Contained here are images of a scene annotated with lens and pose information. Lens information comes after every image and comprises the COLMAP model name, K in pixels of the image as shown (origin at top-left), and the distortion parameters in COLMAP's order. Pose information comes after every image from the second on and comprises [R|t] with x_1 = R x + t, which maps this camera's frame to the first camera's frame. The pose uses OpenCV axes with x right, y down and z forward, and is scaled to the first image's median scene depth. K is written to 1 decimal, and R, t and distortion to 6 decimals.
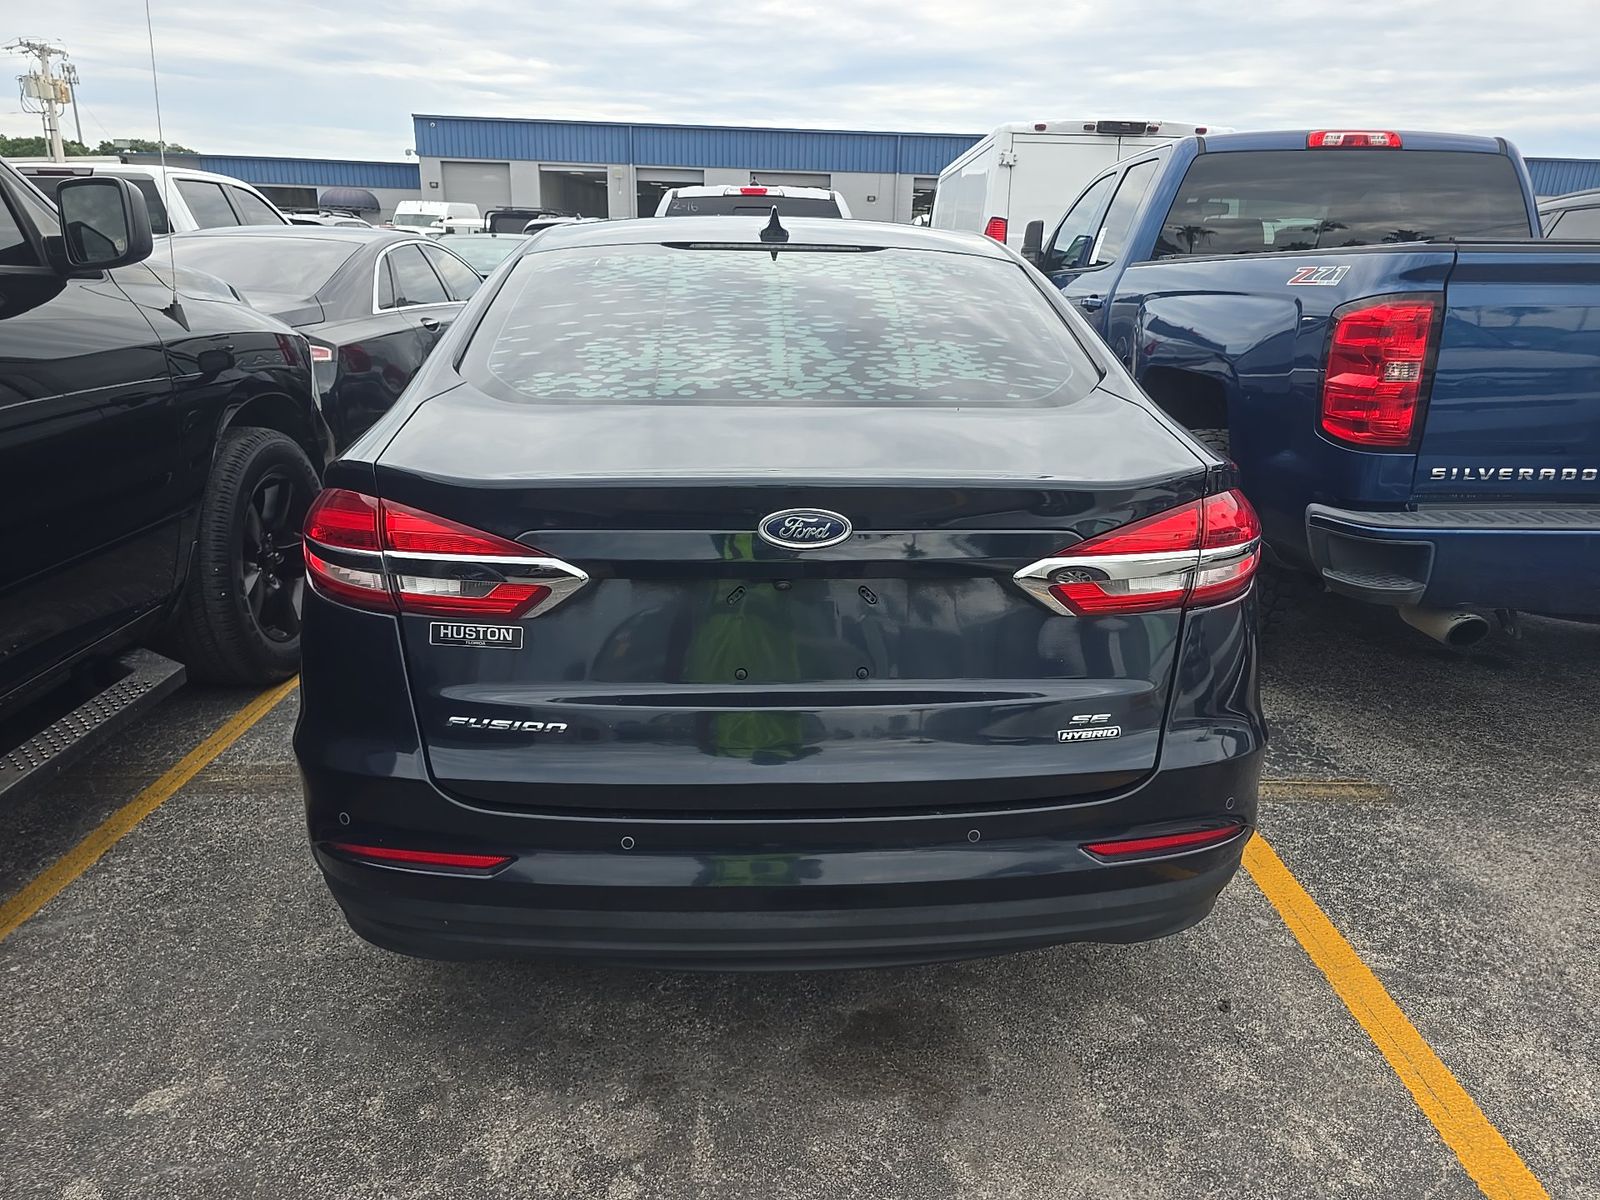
lens RADIAL K [[1090.3, 0, 797.3], [0, 1090.3, 604.3], [0, 0, 1]] dist [0.034140, -0.031217]
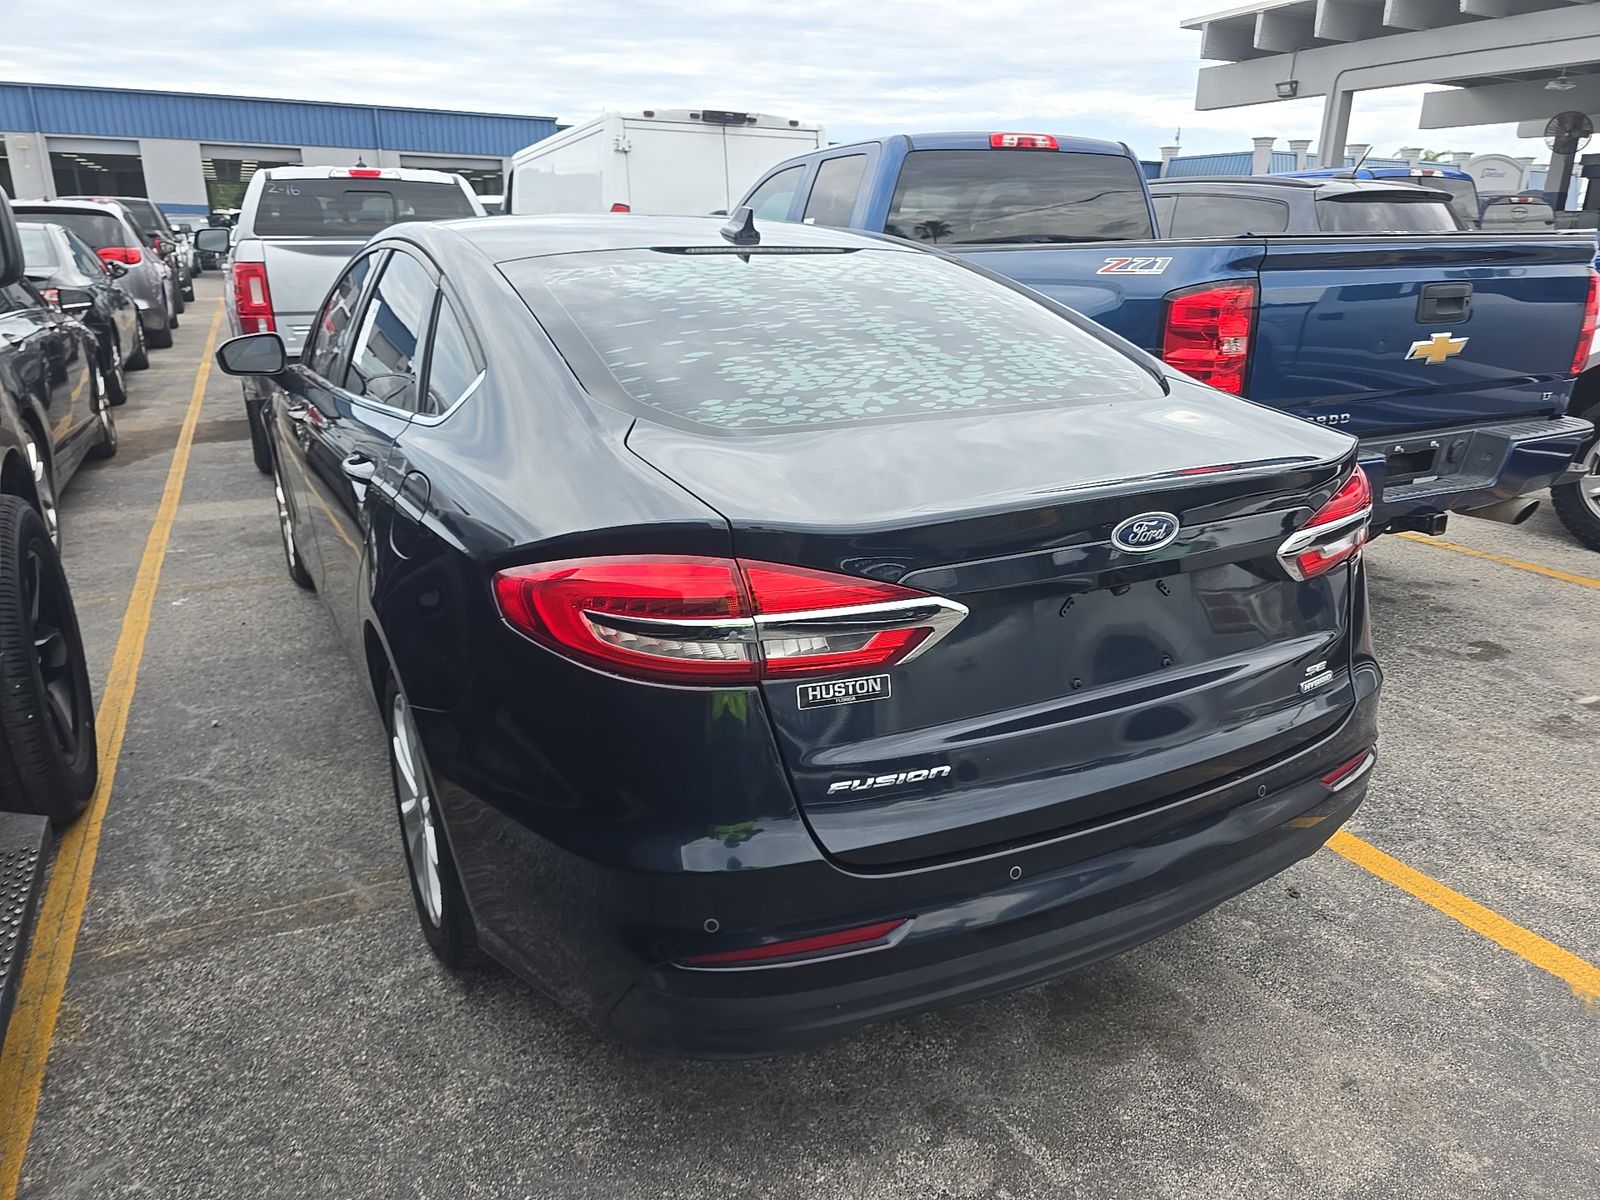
lens RADIAL K [[1090.3, 0, 803.8], [0, 1090.3, 605.9], [0, 0, 1]] dist [0.034140, -0.031217]
pose [[0.903069, -0.147593, 0.403339, -0.518794], [0.140810, 0.988939, 0.046609, -0.068573], [-0.405757, 0.014704, 0.913863, 0.132050]]
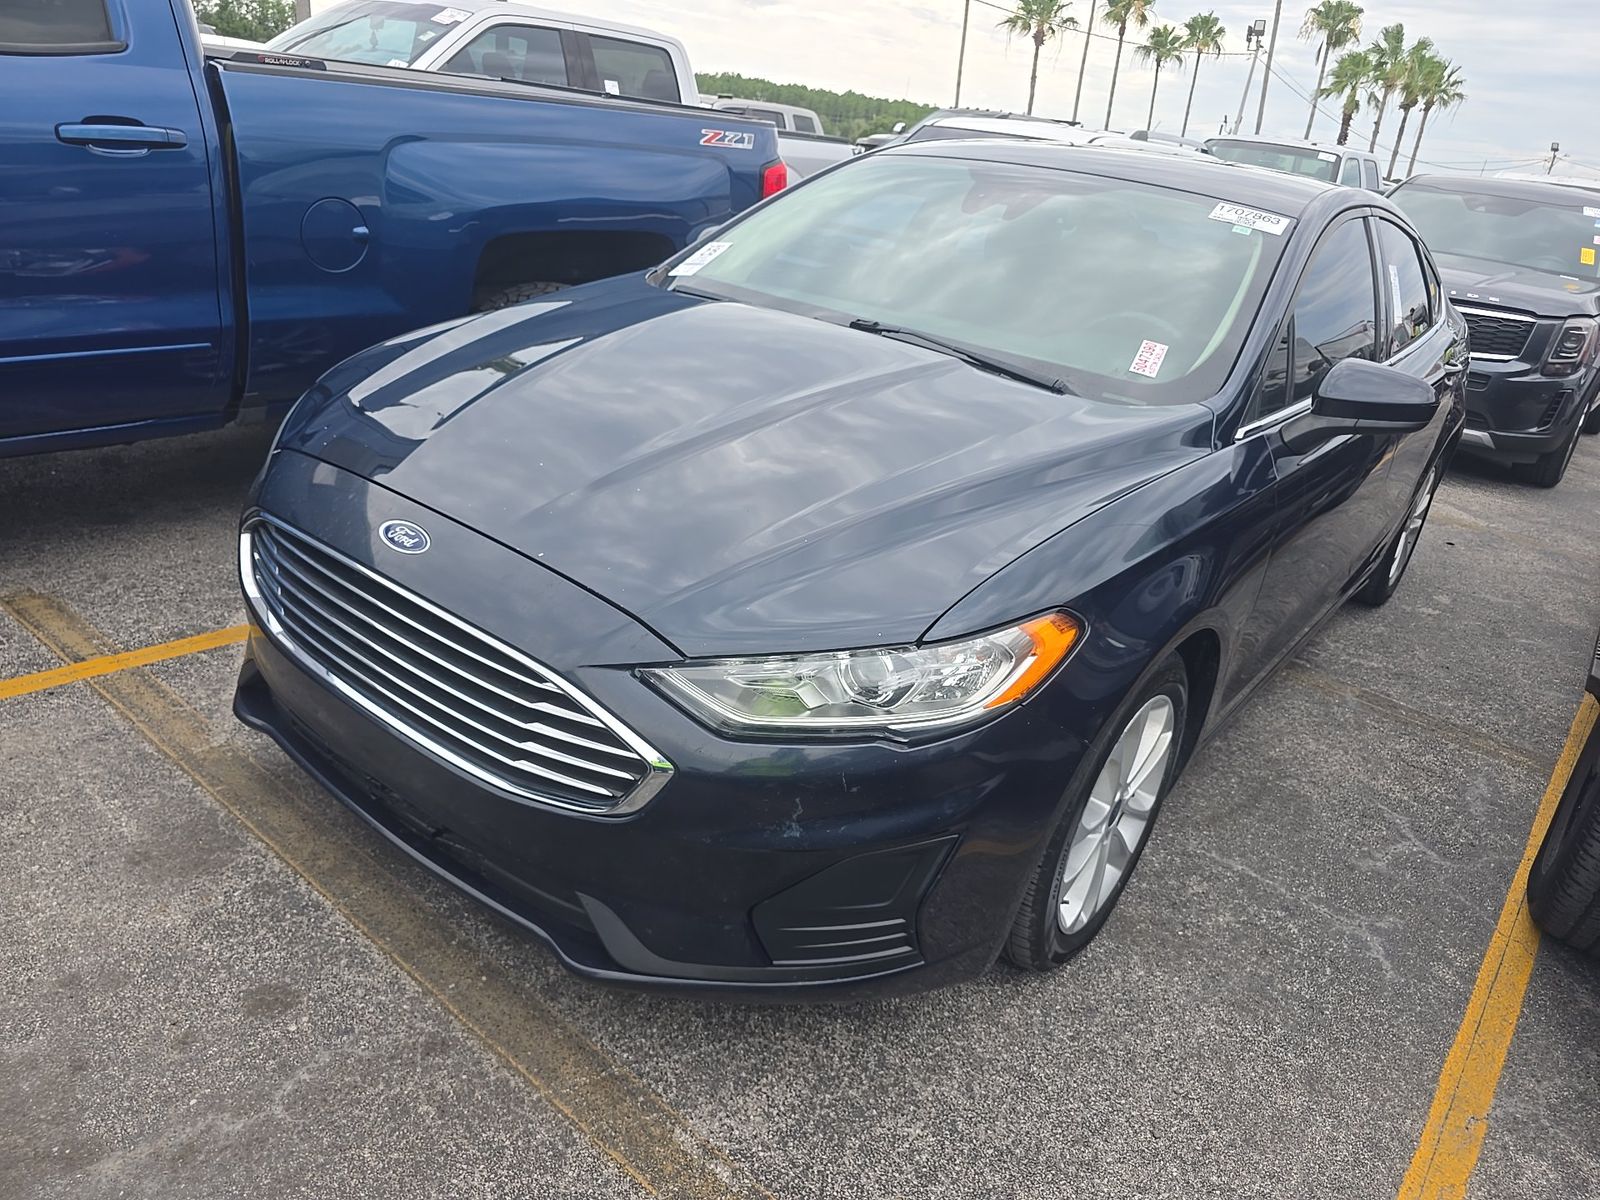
lens RADIAL K [[1090.3, 0, 795.3], [0, 1090.3, 595.6], [0, 0, 1]] dist [0.034140, -0.031217]
pose [[-0.752795, -0.357255, 0.552873, -0.750359], [0.058577, 0.800217, 0.596842, -0.930691], [-0.655643, 0.481686, -0.581473, 2.868477]]
